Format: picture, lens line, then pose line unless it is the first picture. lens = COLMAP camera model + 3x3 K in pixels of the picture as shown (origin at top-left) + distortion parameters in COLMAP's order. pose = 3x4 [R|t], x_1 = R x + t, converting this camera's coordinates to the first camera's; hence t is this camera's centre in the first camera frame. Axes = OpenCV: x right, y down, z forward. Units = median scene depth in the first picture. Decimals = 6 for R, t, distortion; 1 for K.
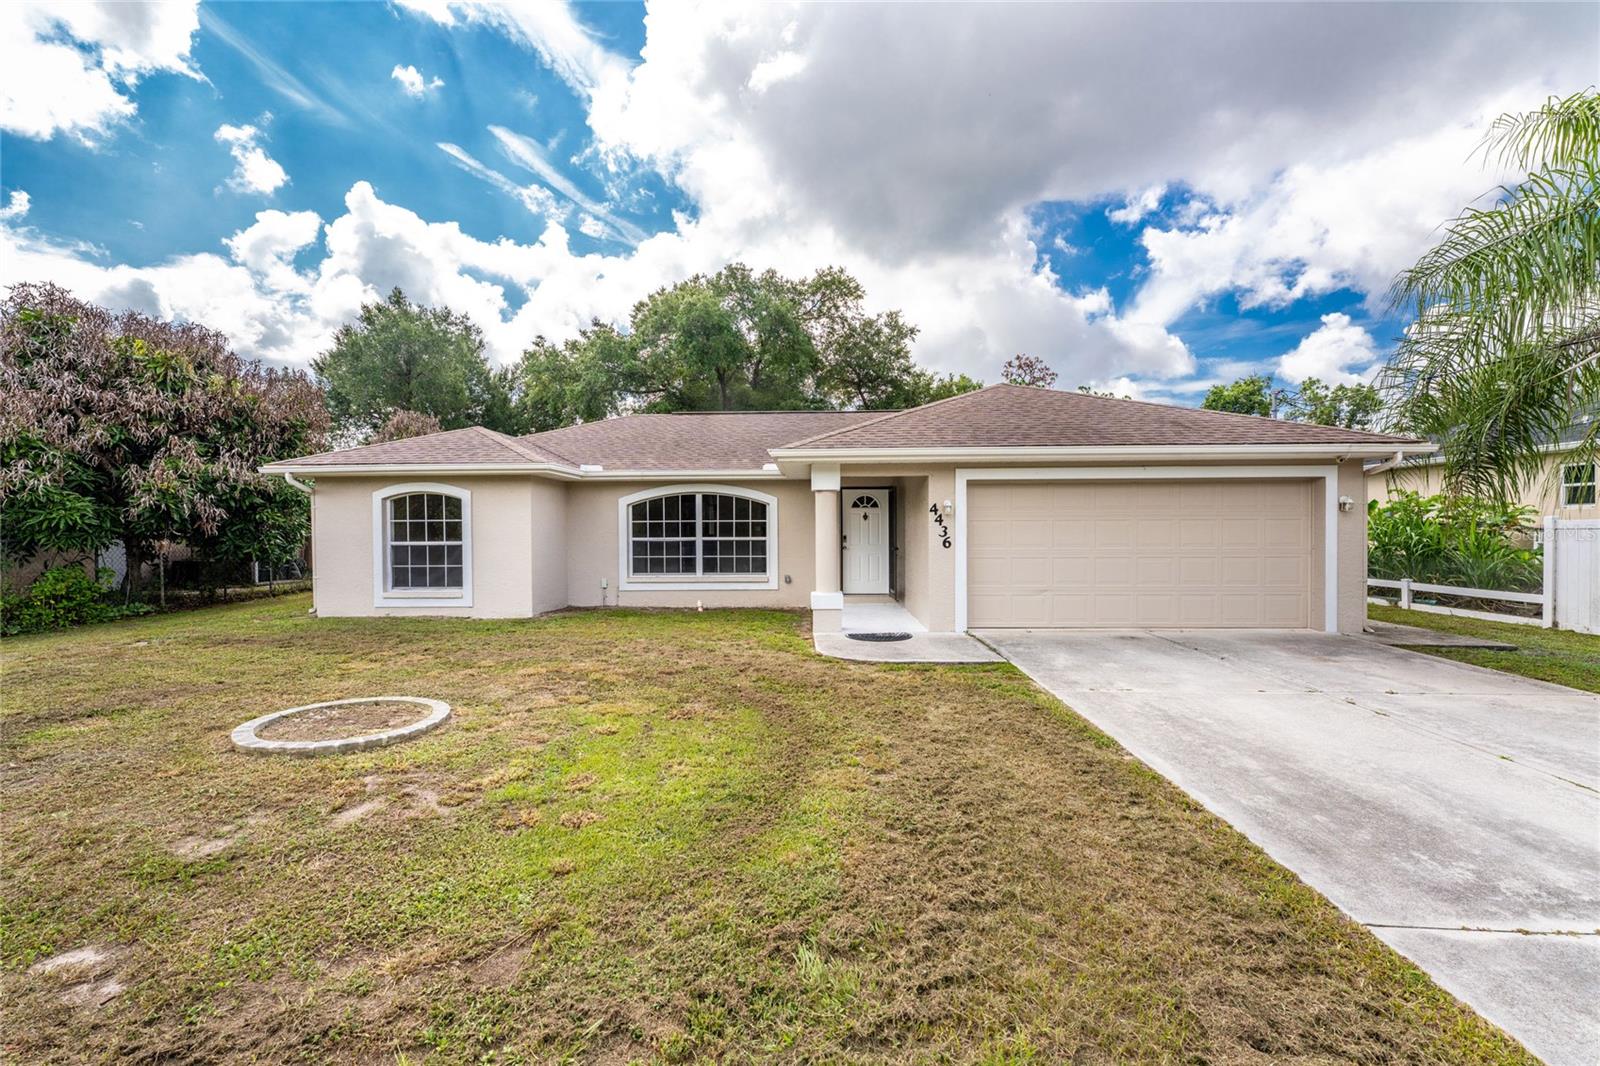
lens RADIAL K [[654.8, 0, 796.2], [0, 654.8, 542.7], [0, 0, 1]] dist [-0.028616, 0.002917]
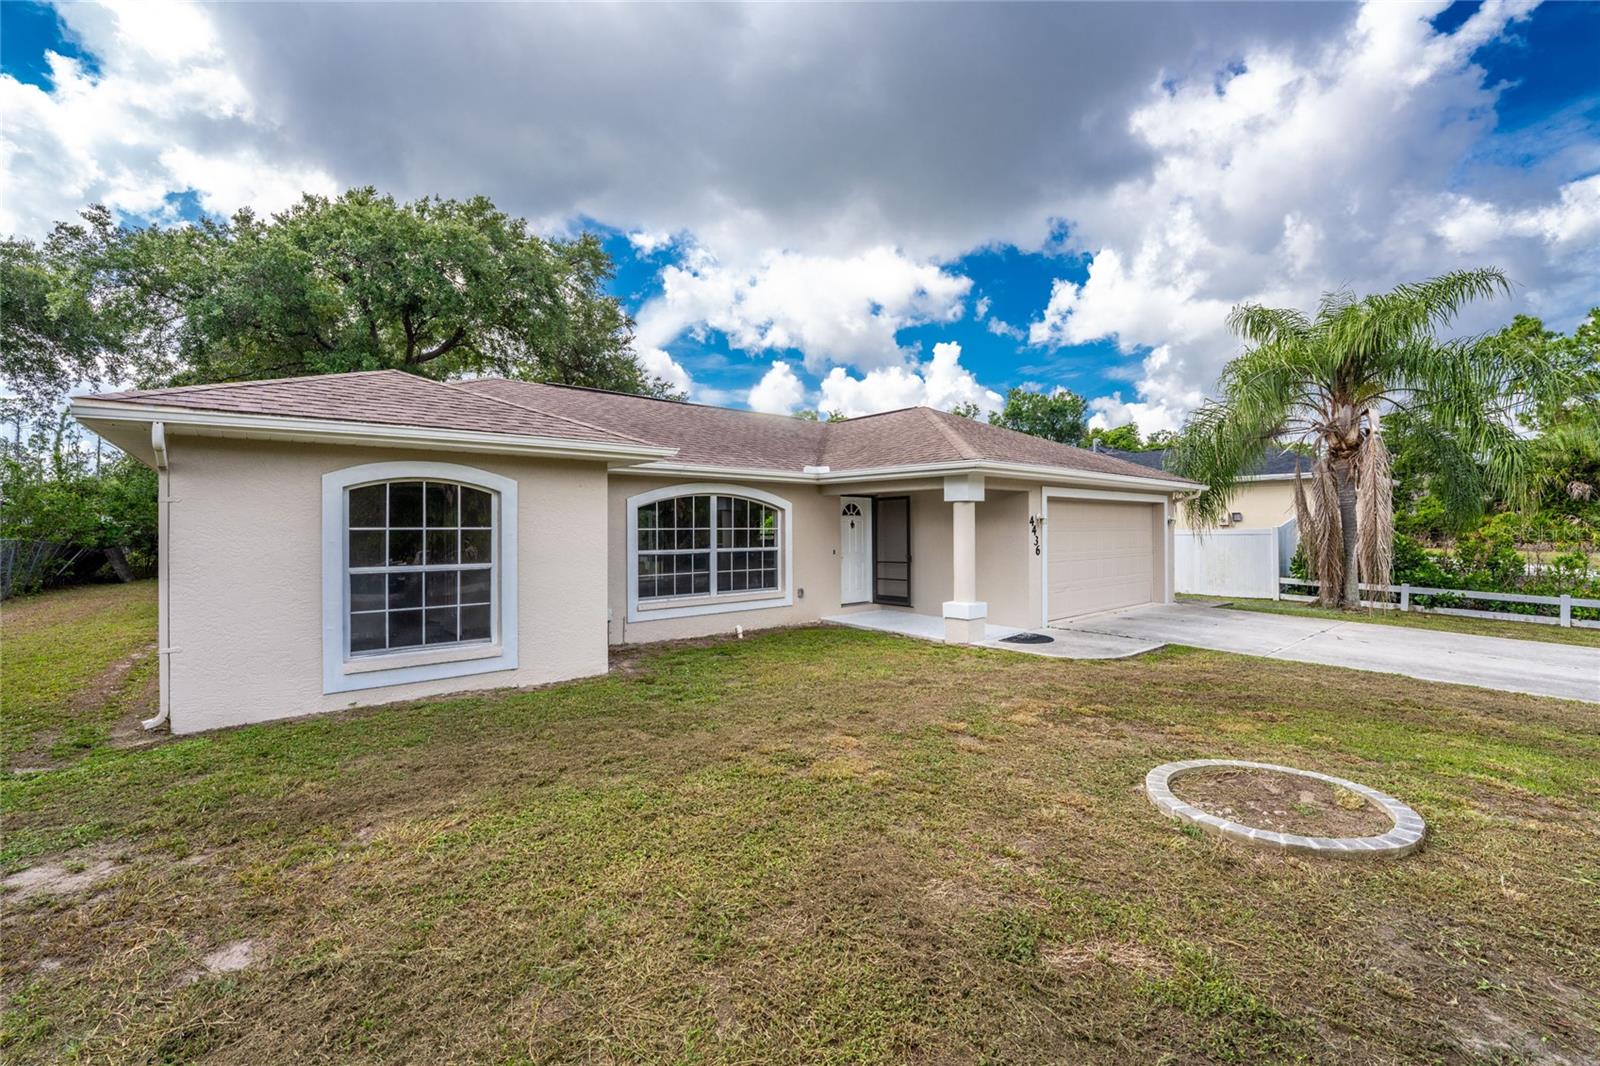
lens RADIAL K [[654.8, 0, 789.8], [0, 654.8, 526.7], [0, 0, 1]] dist [-0.028616, 0.002917]
pose [[0.749185, 0.004233, 0.662348, -0.615755], [0.012020, 0.999728, -0.019985, -0.017823], [-0.662252, 0.022934, 0.748930, 0.319900]]
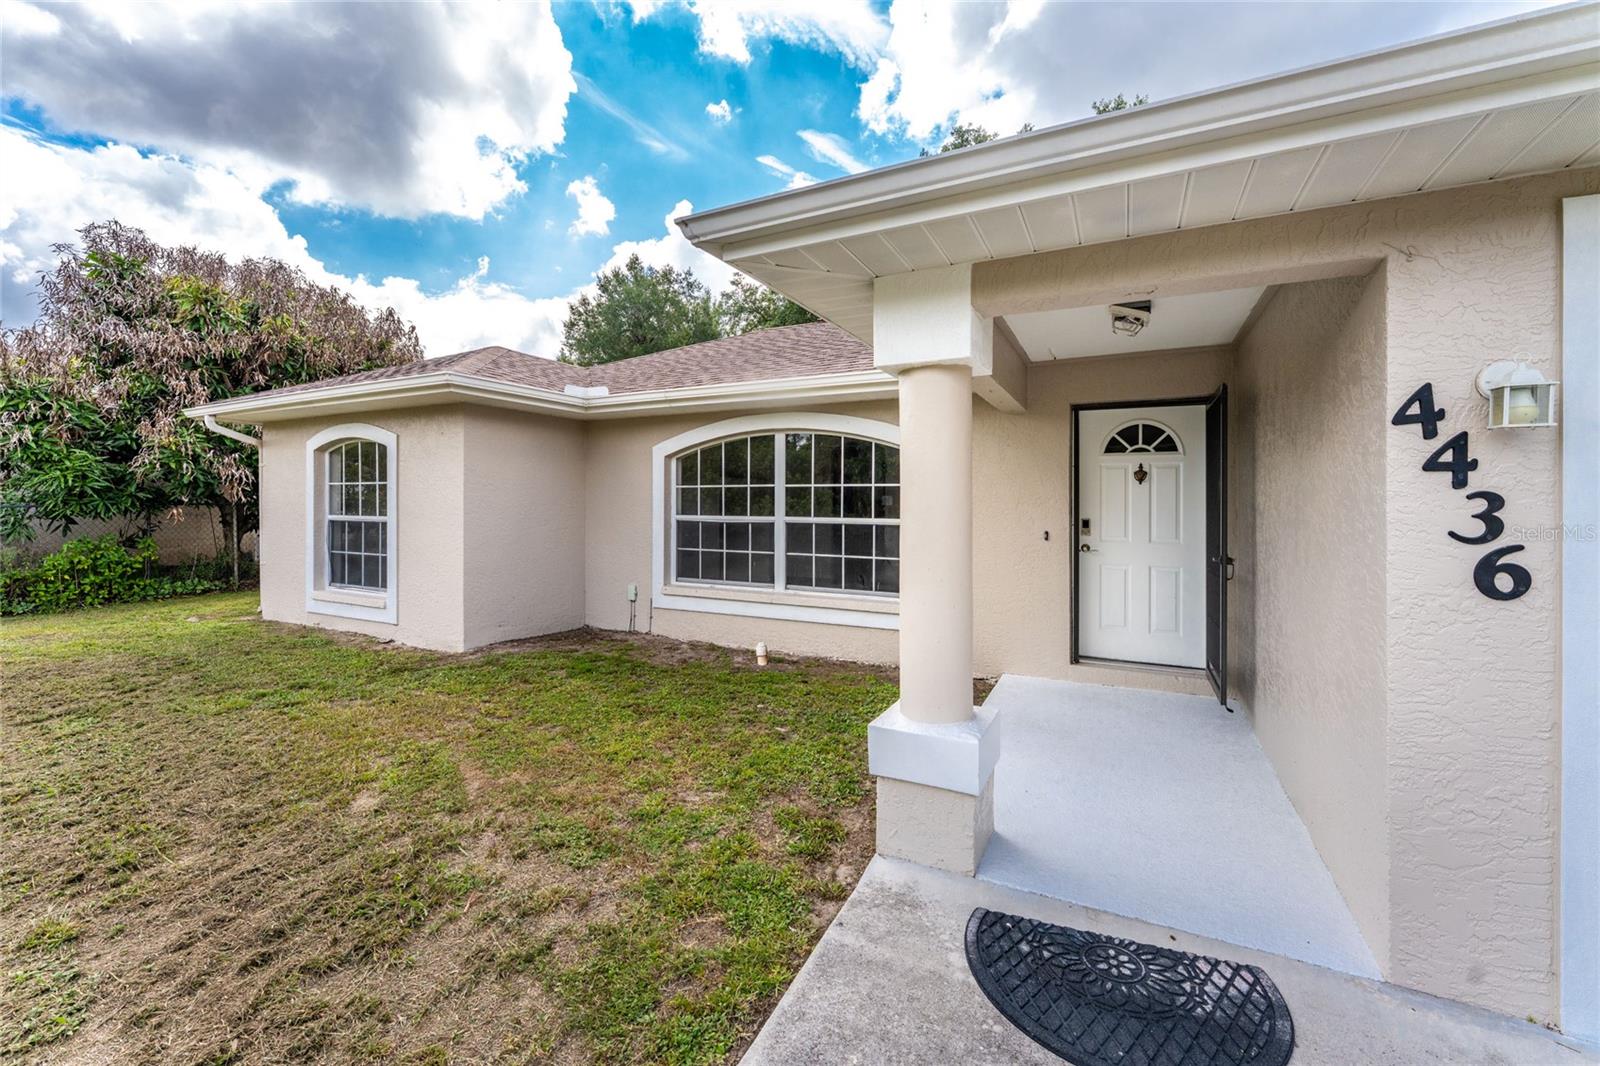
lens RADIAL K [[654.8, 0, 795.4], [0, 654.8, 508.4], [0, 0, 1]] dist [-0.028616, 0.002917]
pose [[0.901580, 0.013269, -0.432410, 0.086608], [-0.018177, 0.999809, -0.007219, -0.010969], [0.432231, 0.014369, 0.901648, 0.532823]]
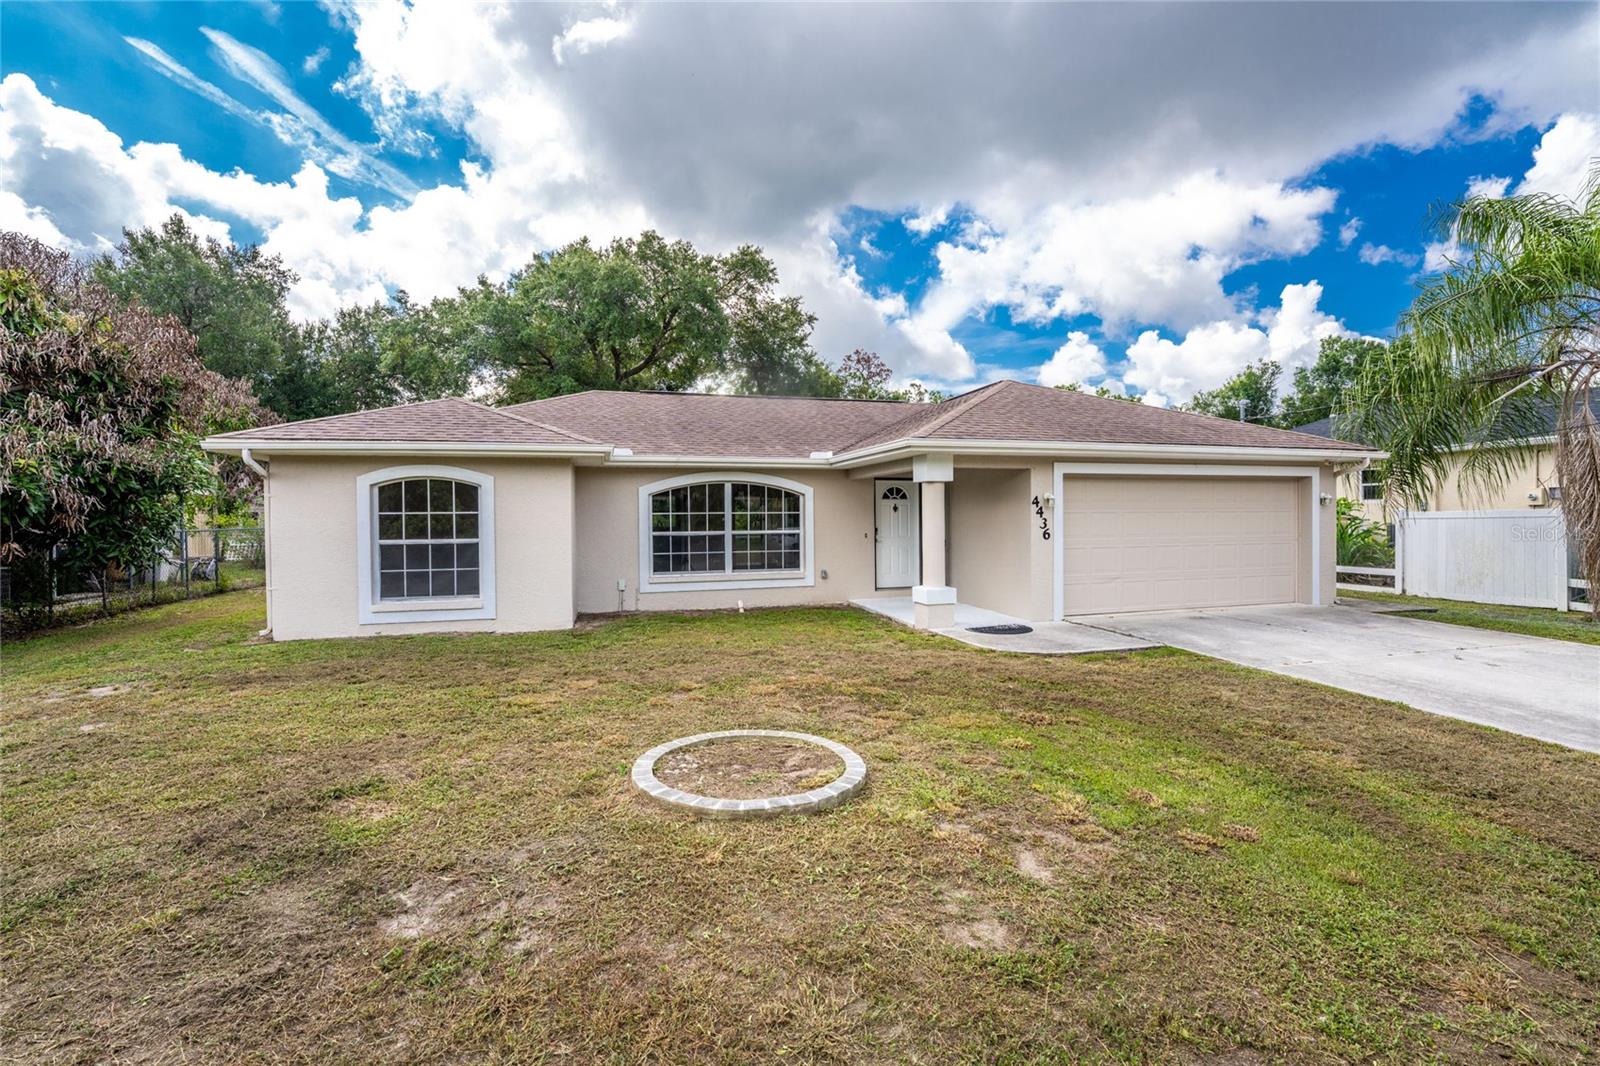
lens RADIAL K [[654.8, 0, 786.7], [0, 654.8, 552.0], [0, 0, 1]] dist [-0.028616, 0.002917]
pose [[0.957873, -0.018943, 0.286566, -0.330159], [0.010142, 0.999431, 0.032166, -0.007146], [-0.287012, -0.027905, 0.957520, 0.102403]]
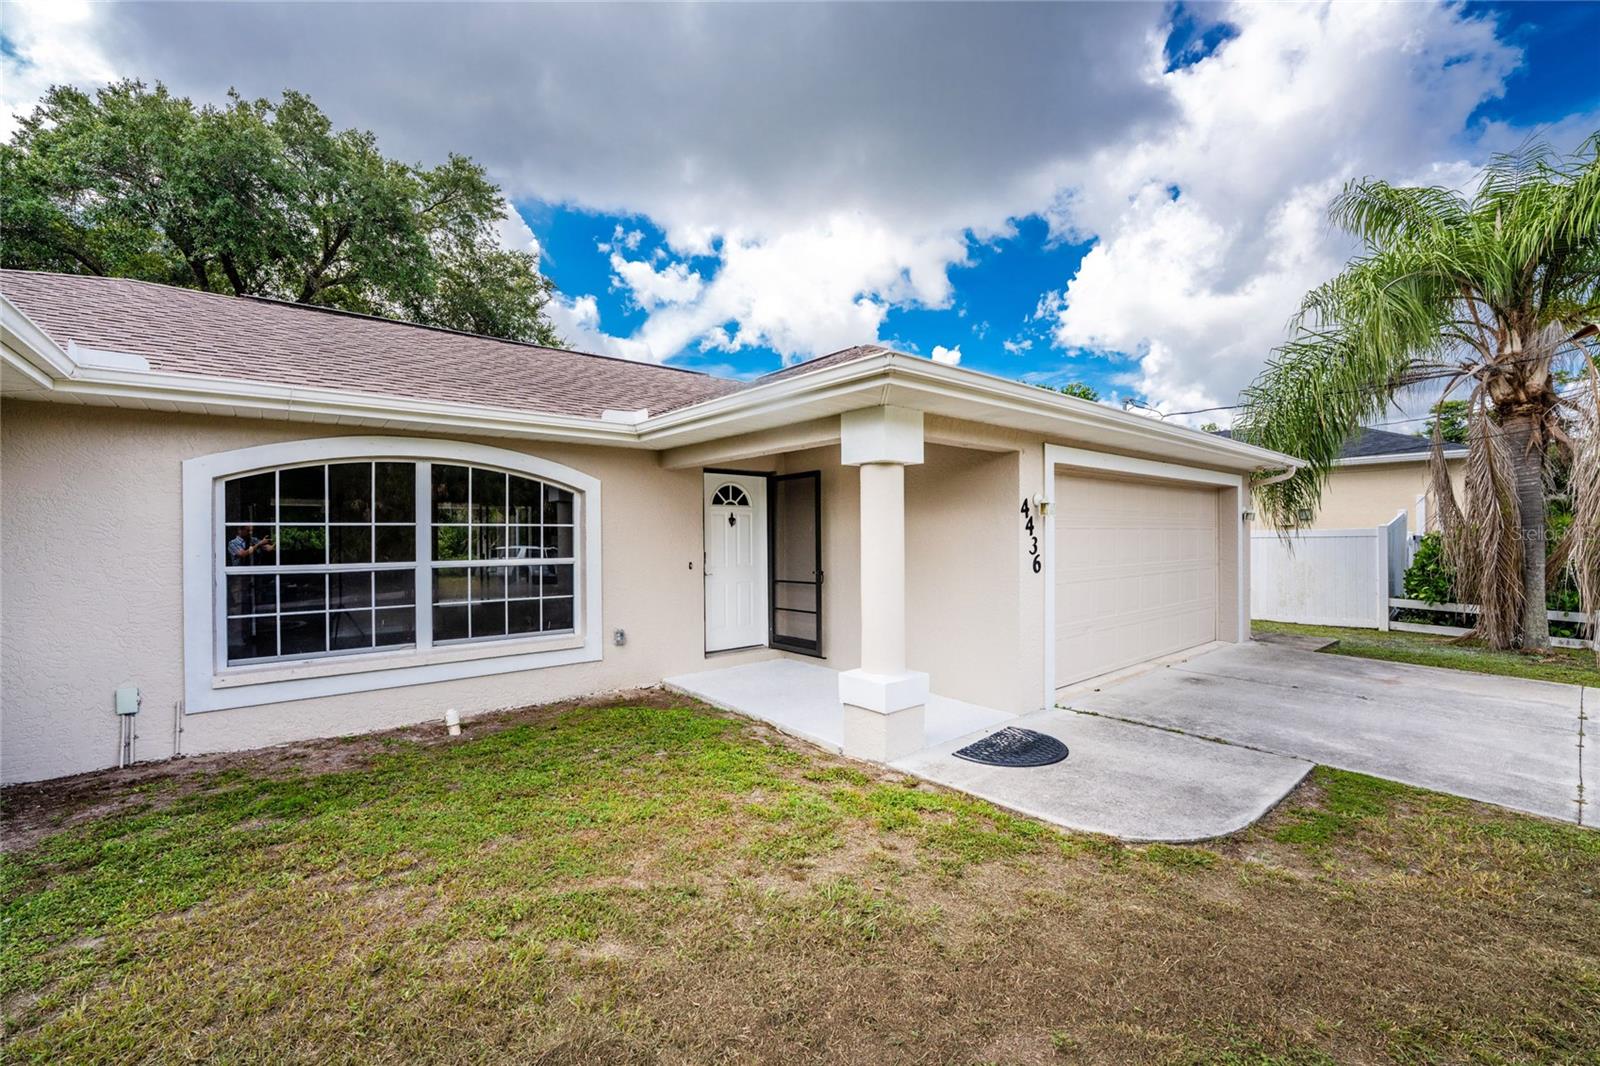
lens RADIAL K [[654.8, 0, 785.2], [0, 654.8, 536.1], [0, 0, 1]] dist [-0.028616, 0.002917]
pose [[0.761471, -0.000447, 0.648199, -0.244440], [0.014689, 0.999755, -0.016567, -0.014223], [-0.648033, 0.022137, 0.761291, 0.507478]]
